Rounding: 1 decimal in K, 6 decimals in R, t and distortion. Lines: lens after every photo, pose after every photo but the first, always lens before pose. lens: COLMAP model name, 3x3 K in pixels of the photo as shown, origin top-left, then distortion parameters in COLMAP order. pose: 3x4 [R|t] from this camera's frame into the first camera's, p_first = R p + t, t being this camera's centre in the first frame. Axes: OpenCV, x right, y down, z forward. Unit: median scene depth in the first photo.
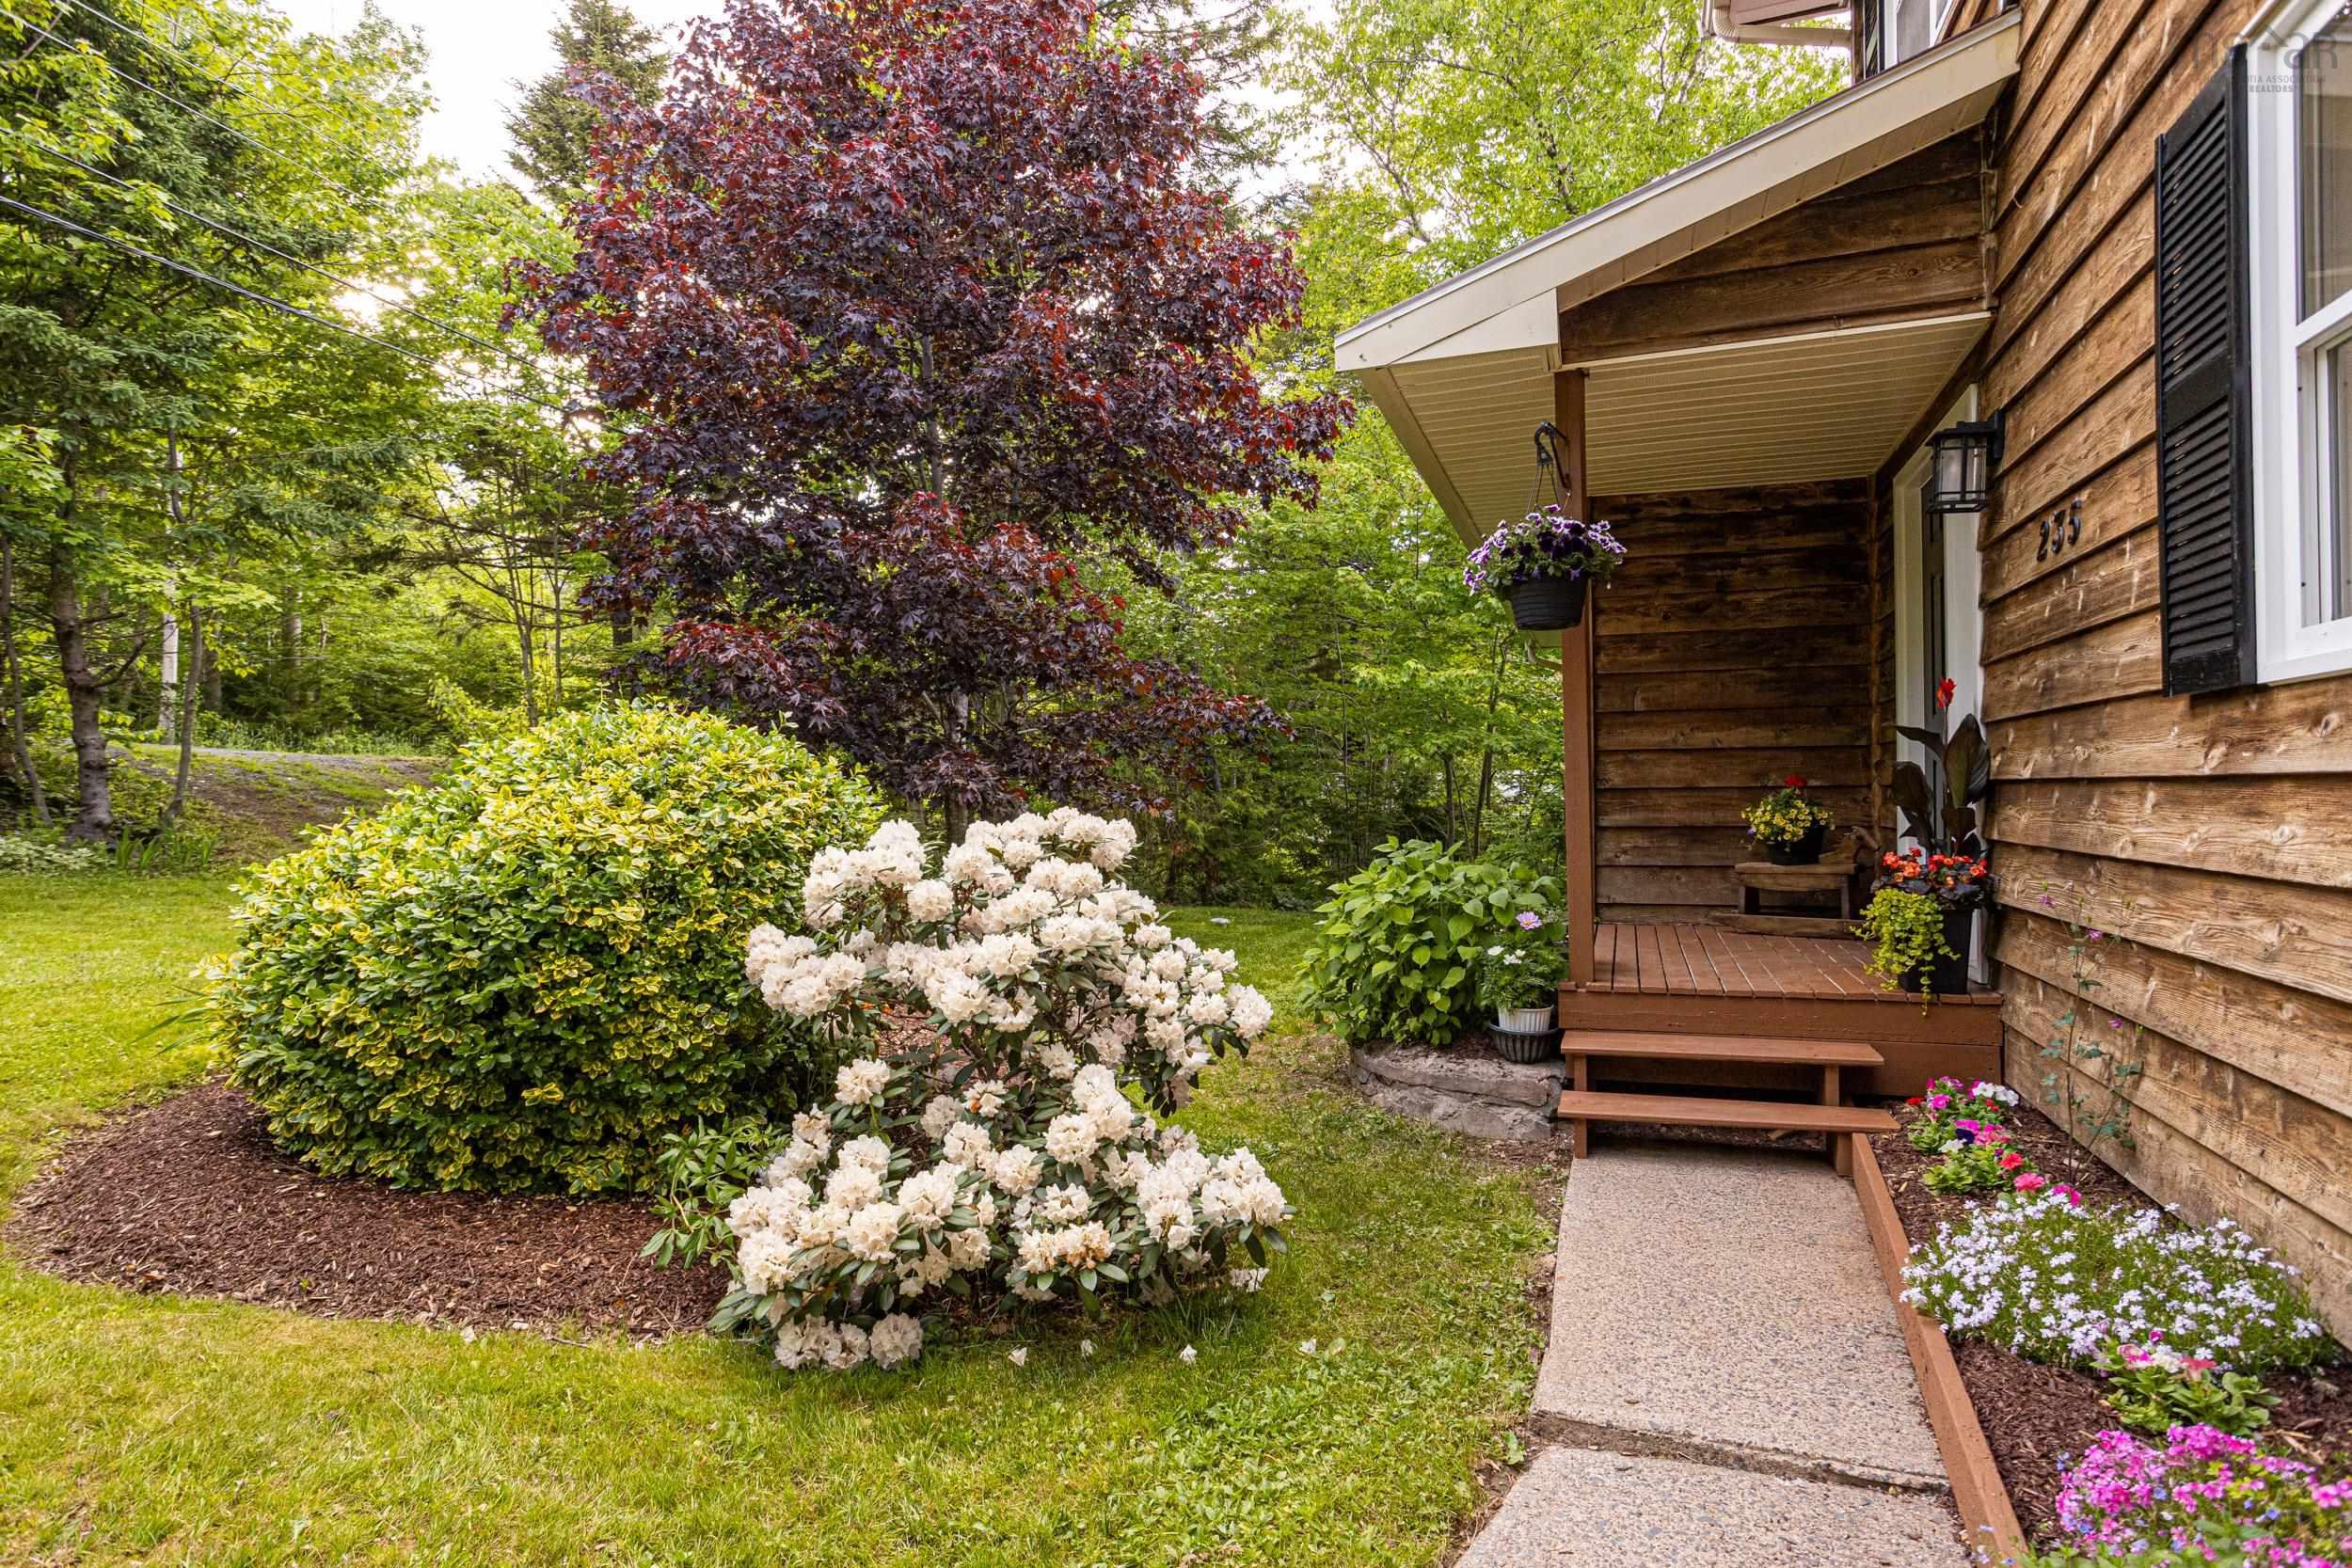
lens RADIAL K [[1312.3, 0, 1134.7], [0, 1312.3, 771.4], [0, 0, 1]] dist [-0.057433, 0.044944]
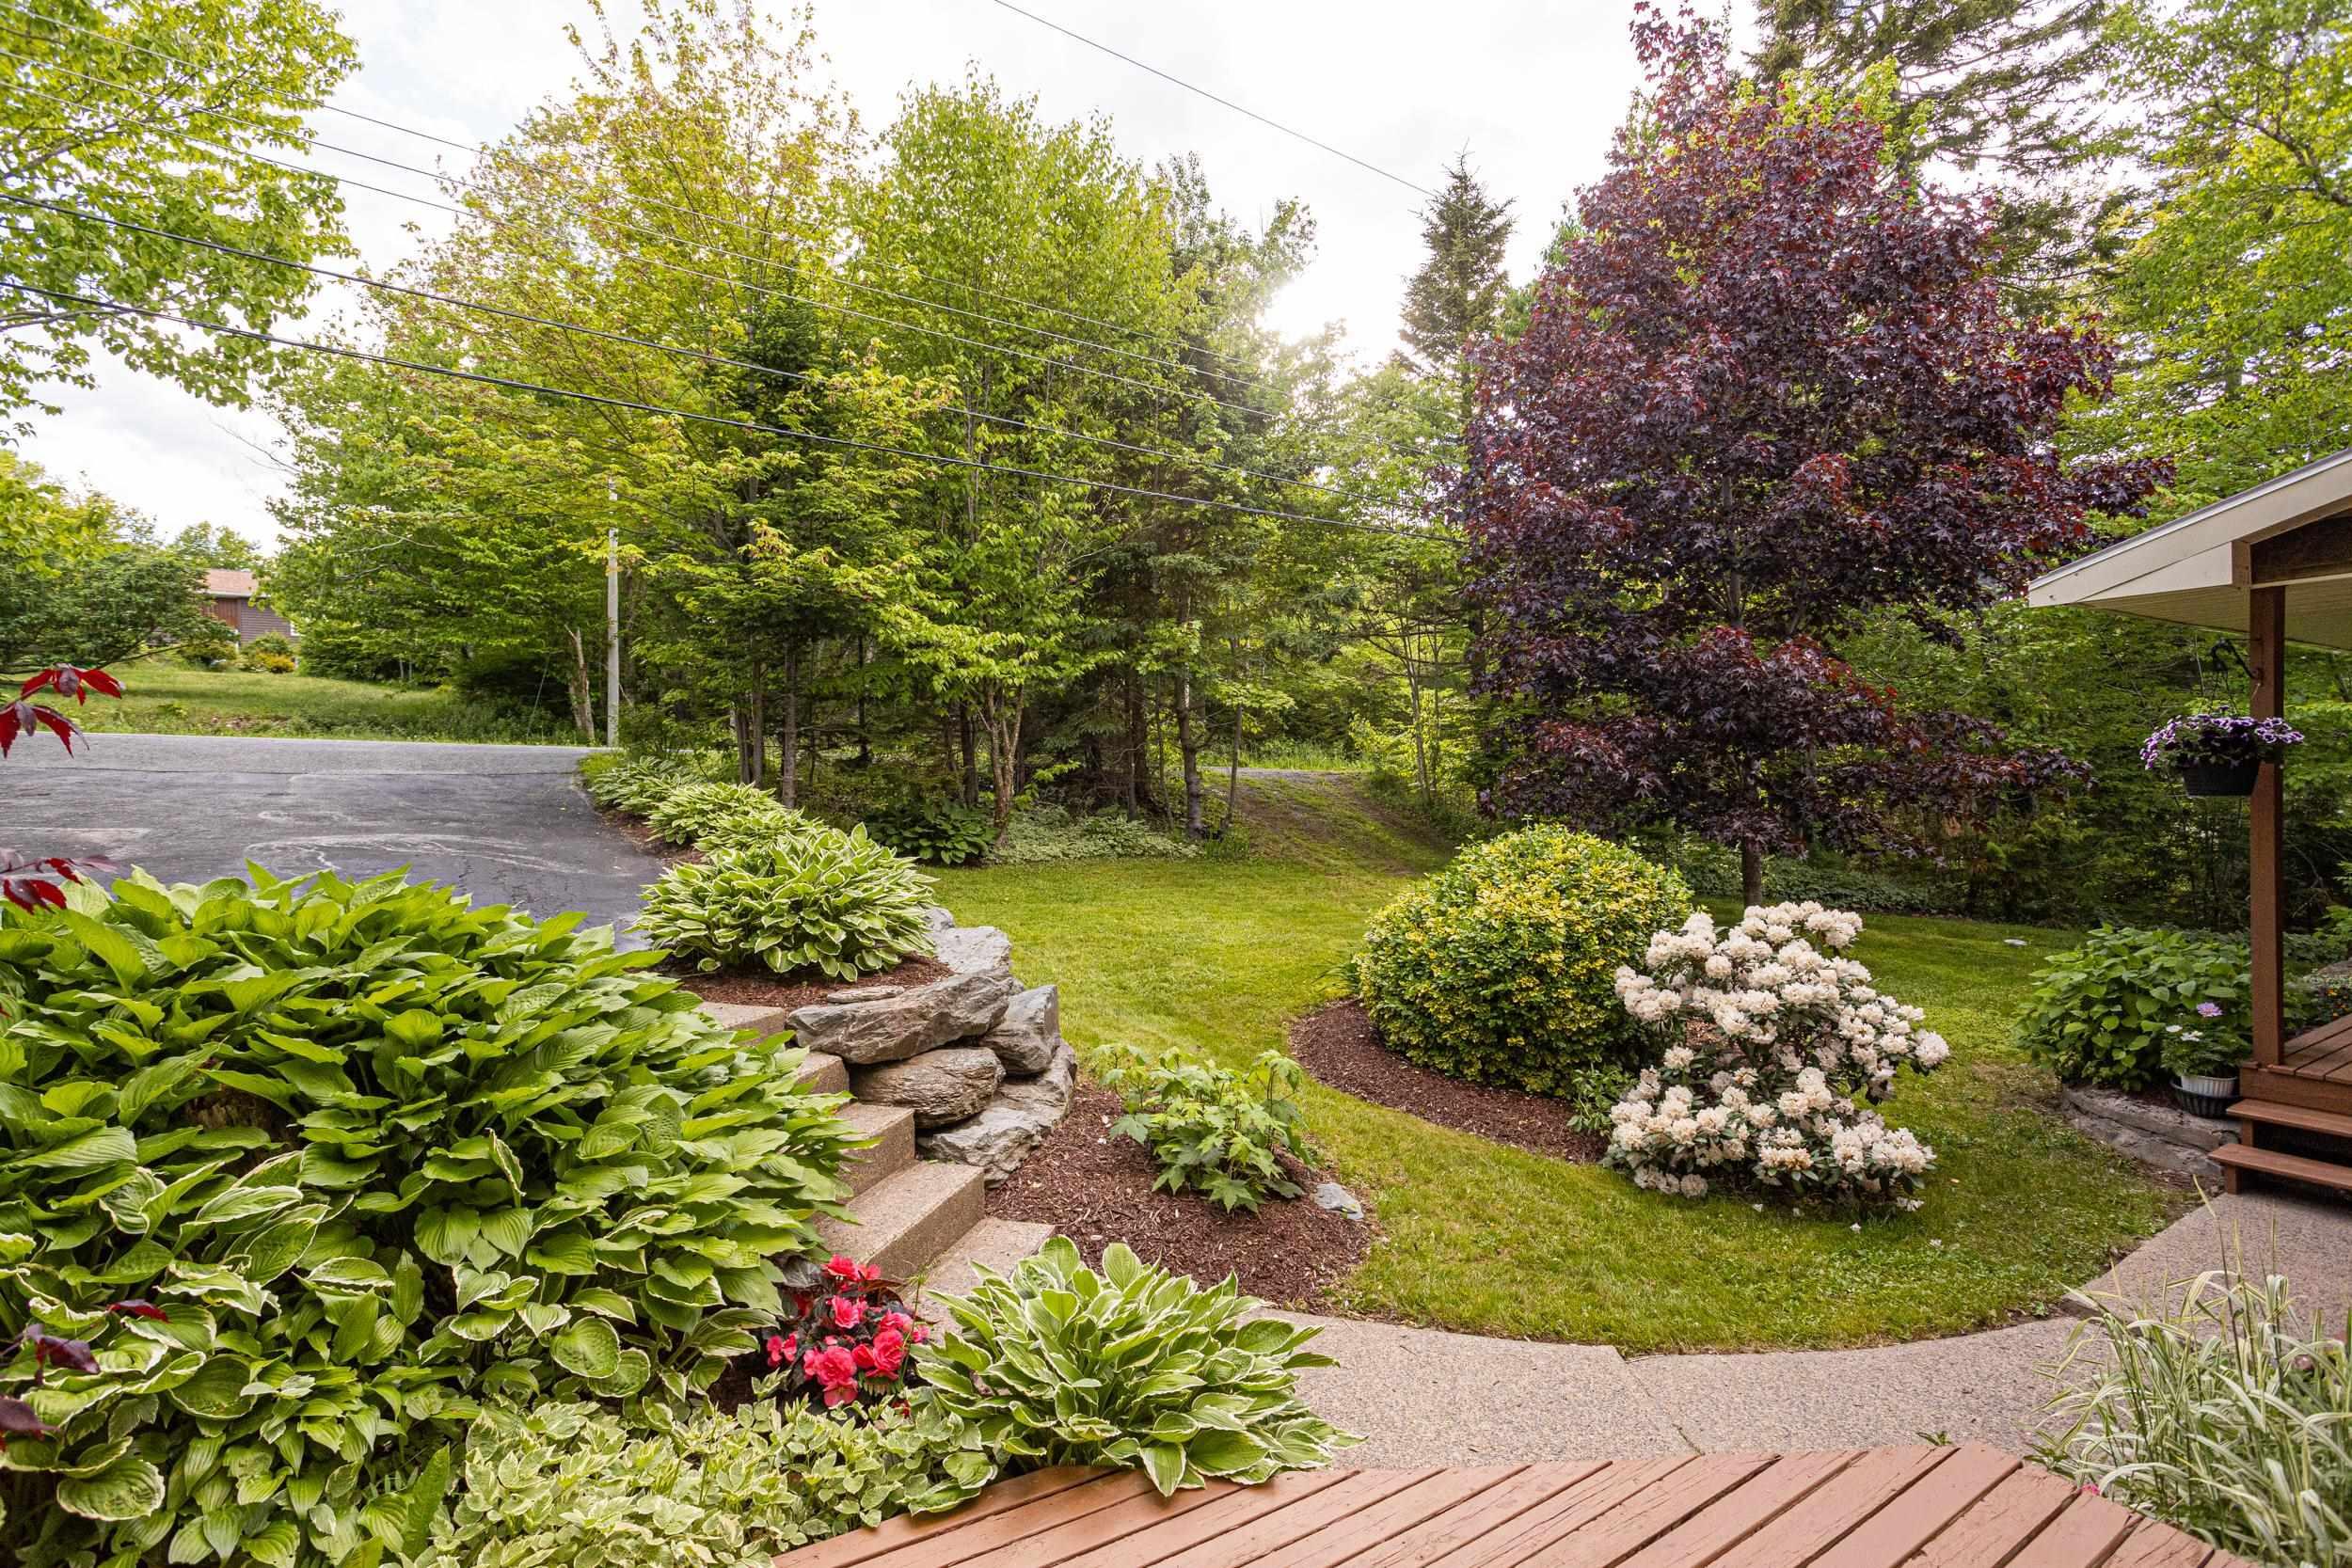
lens RADIAL K [[1151.0, 0, 1178.9], [0, 1151.0, 747.5], [0, 0, 1]] dist [-0.057693, 0.035865]
pose [[0.820171, 0.008104, -0.572061, 0.140228], [-0.008071, 0.999964, 0.002595, -0.214560], [0.572061, 0.002489, 0.820207, -0.783977]]
